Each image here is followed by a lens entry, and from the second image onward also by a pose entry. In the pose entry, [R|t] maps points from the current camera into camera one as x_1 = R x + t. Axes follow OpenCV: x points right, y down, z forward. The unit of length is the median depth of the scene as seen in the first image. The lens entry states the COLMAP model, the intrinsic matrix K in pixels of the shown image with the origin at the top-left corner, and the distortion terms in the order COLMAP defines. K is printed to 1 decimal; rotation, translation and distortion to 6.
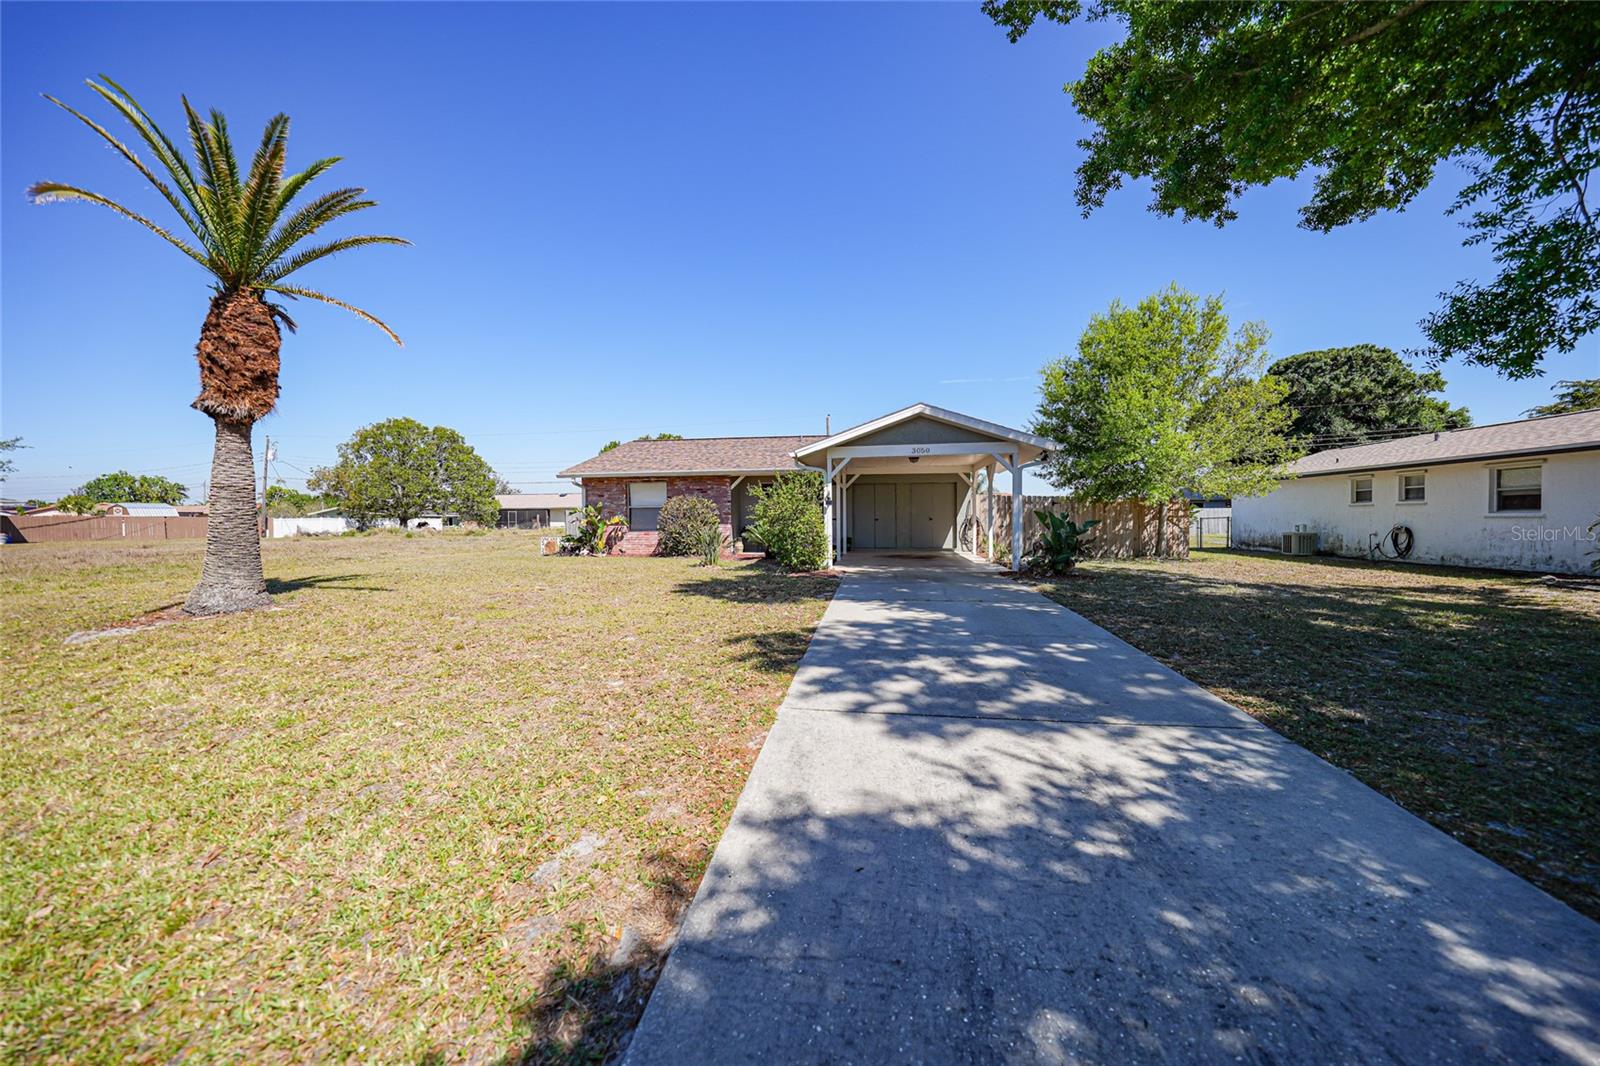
lens RADIAL K [[555.7, 0, 801.3], [0, 555.7, 529.1], [0, 0, 1]] dist [-0.029565, 0.007412]
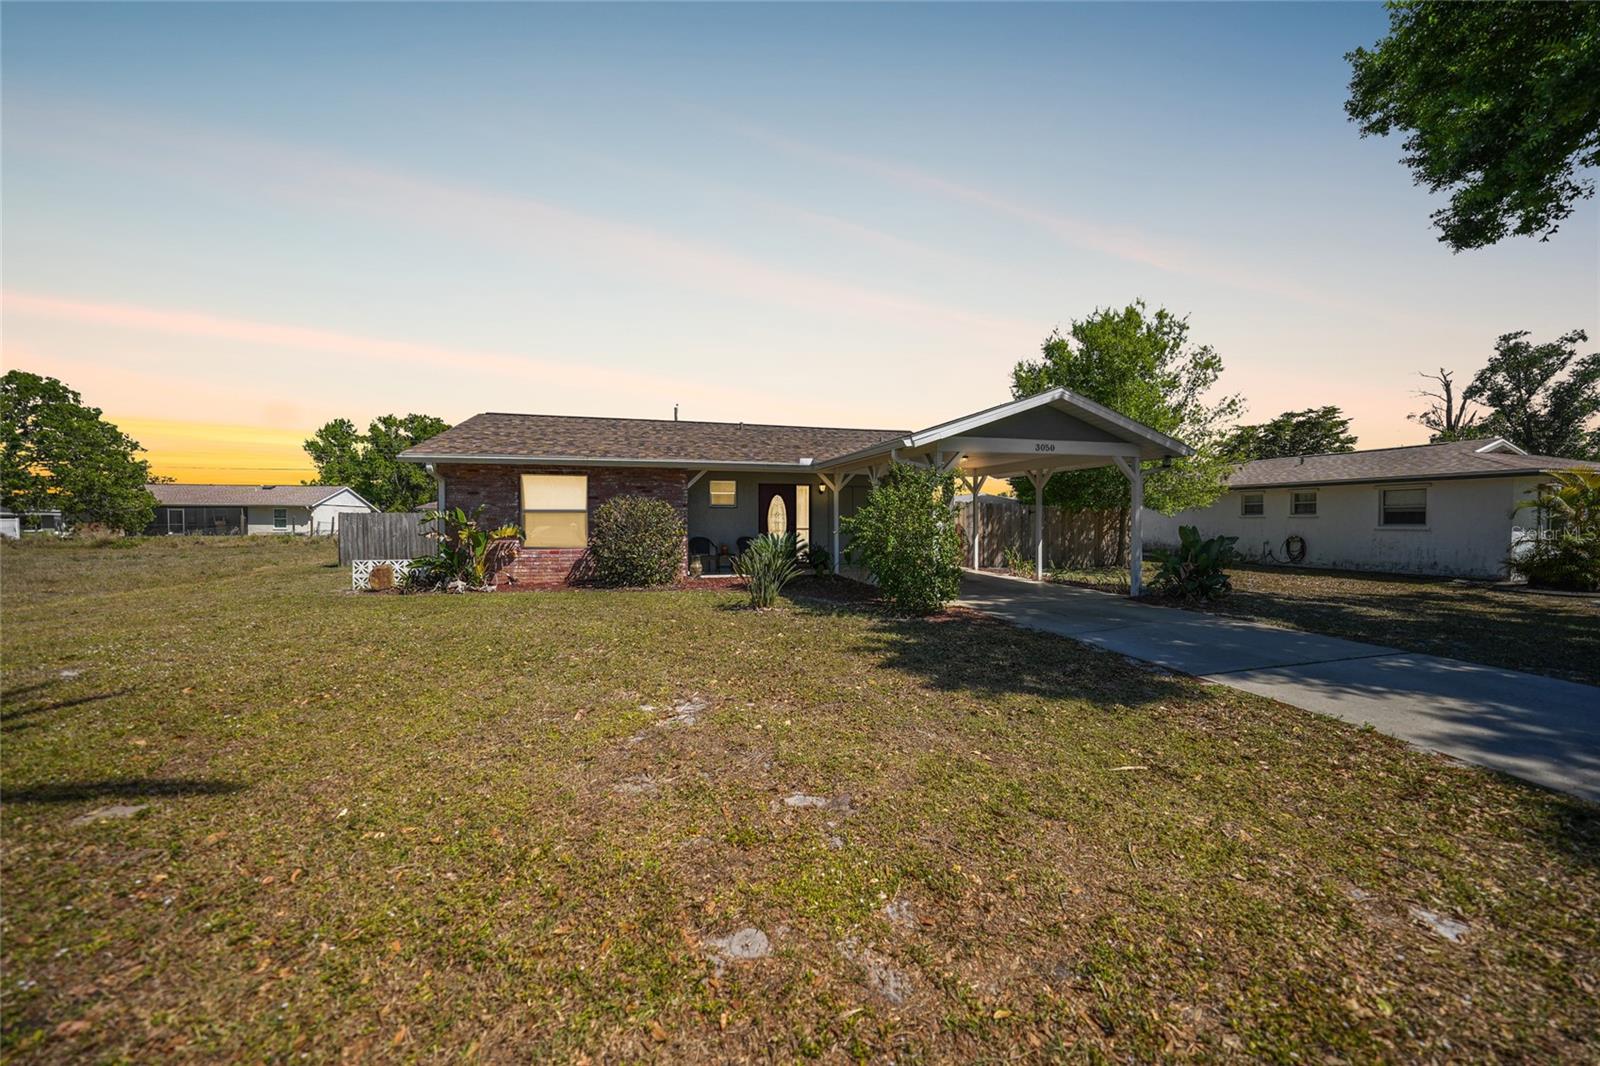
lens RADIAL K [[555.7, 0, 801.3], [0, 555.7, 529.1], [0, 0, 1]] dist [-0.029565, 0.007412]
pose [[0.918521, -0.002048, 0.395367, -0.276291], [0.002428, 0.999997, -0.000460, -0.018213], [-0.395365, 0.001383, 0.918523, 0.280688]]
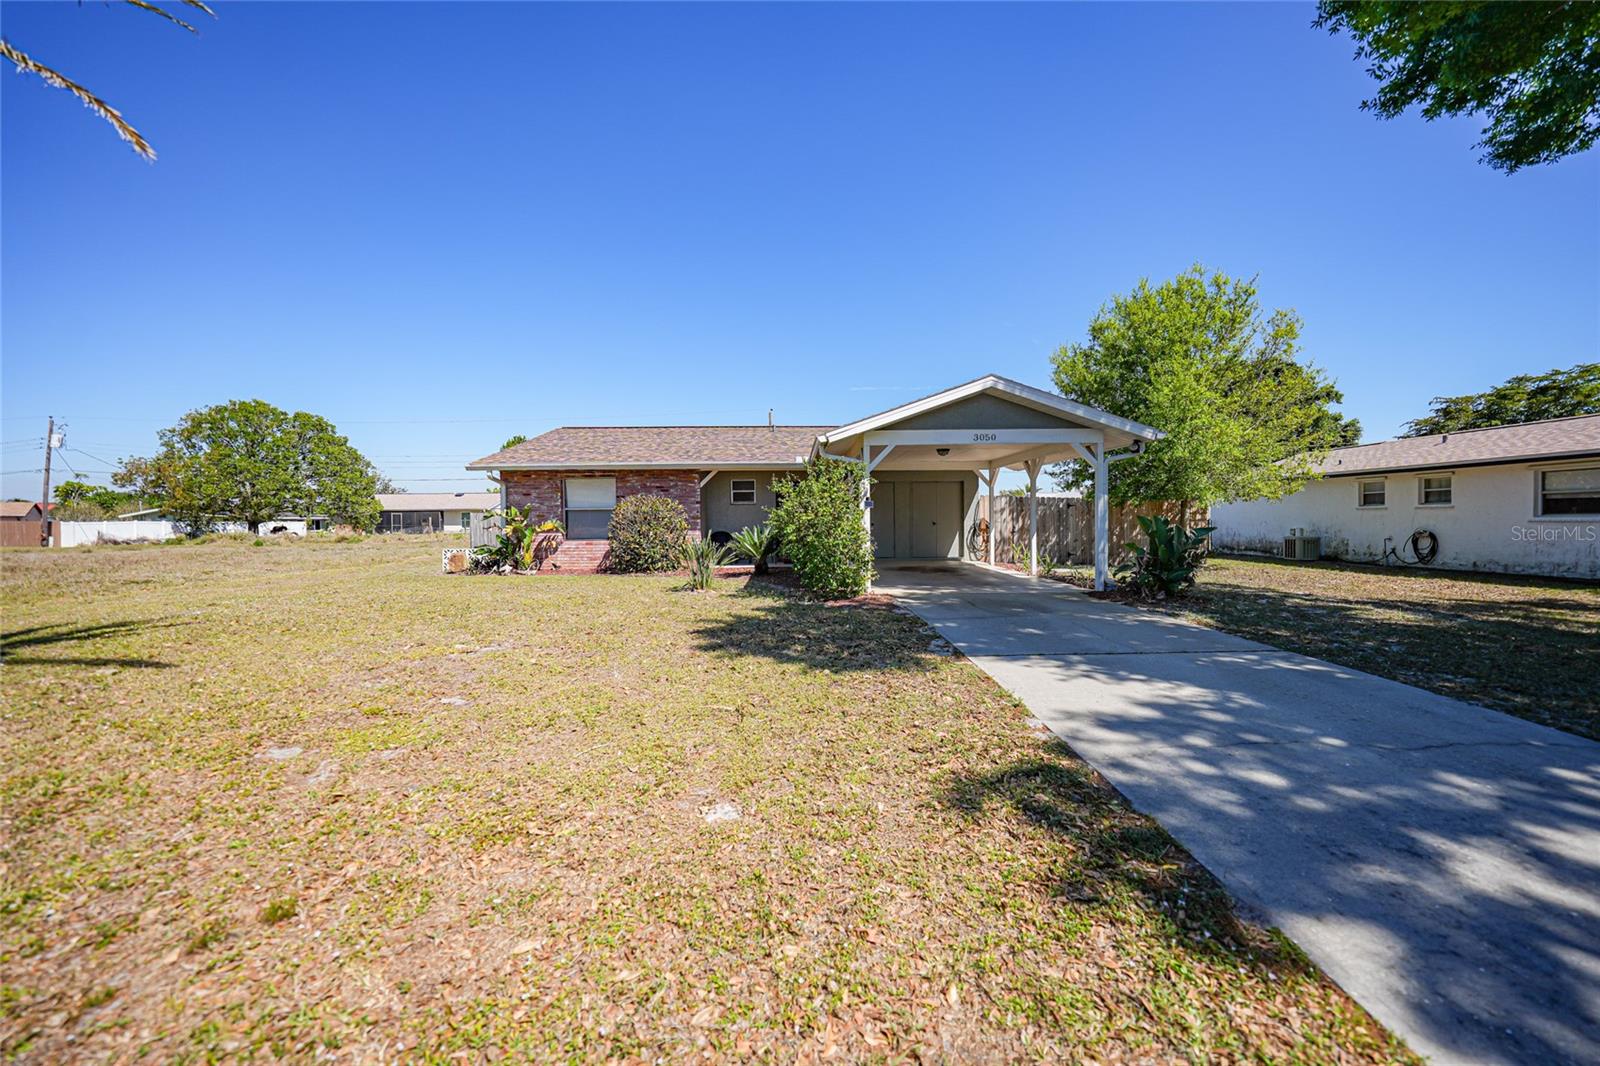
lens RADIAL K [[555.7, 0, 801.3], [0, 555.7, 529.1], [0, 0, 1]] dist [-0.029565, 0.007412]
pose [[0.987906, -0.003822, 0.155009, -0.106434], [0.004294, 0.999987, -0.002707, -0.008152], [-0.154997, 0.003340, 0.987909, 0.184393]]
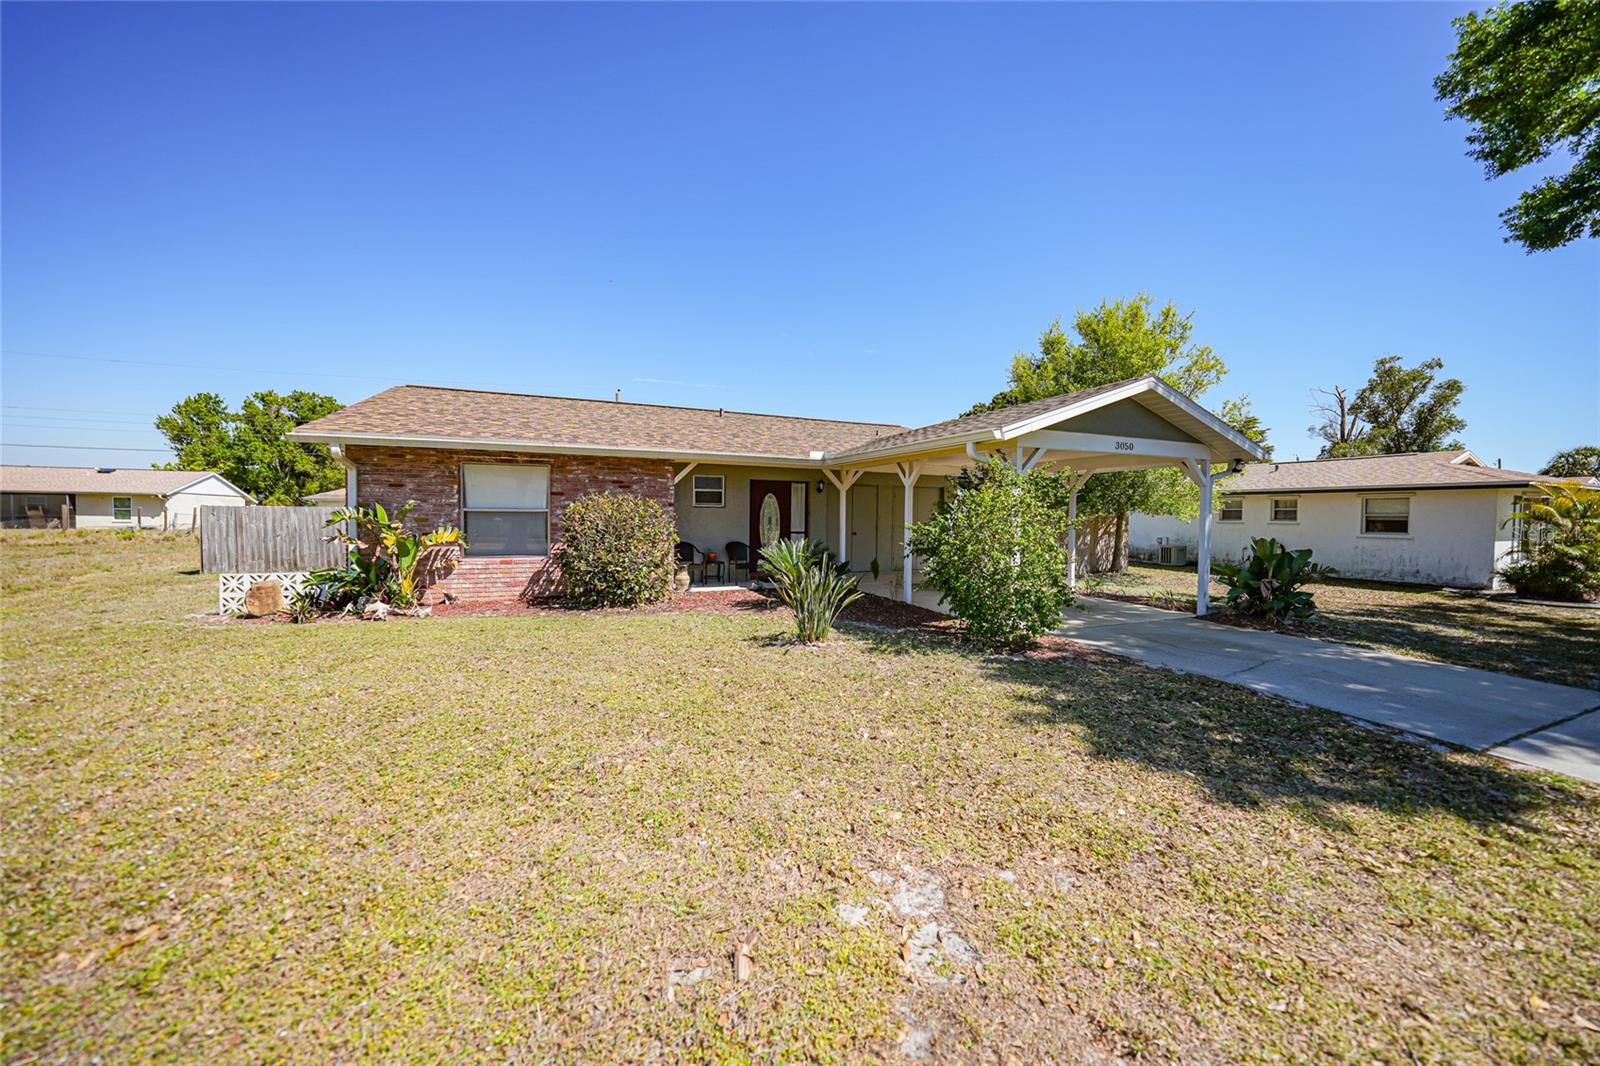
lens RADIAL K [[555.7, 0, 801.3], [0, 555.7, 529.1], [0, 0, 1]] dist [-0.029565, 0.007412]
pose [[0.858828, 0.002571, 0.512258, -0.314965], [-0.007027, 0.999952, 0.006761, -0.028334], [-0.512216, -0.009406, 0.858805, 0.419171]]
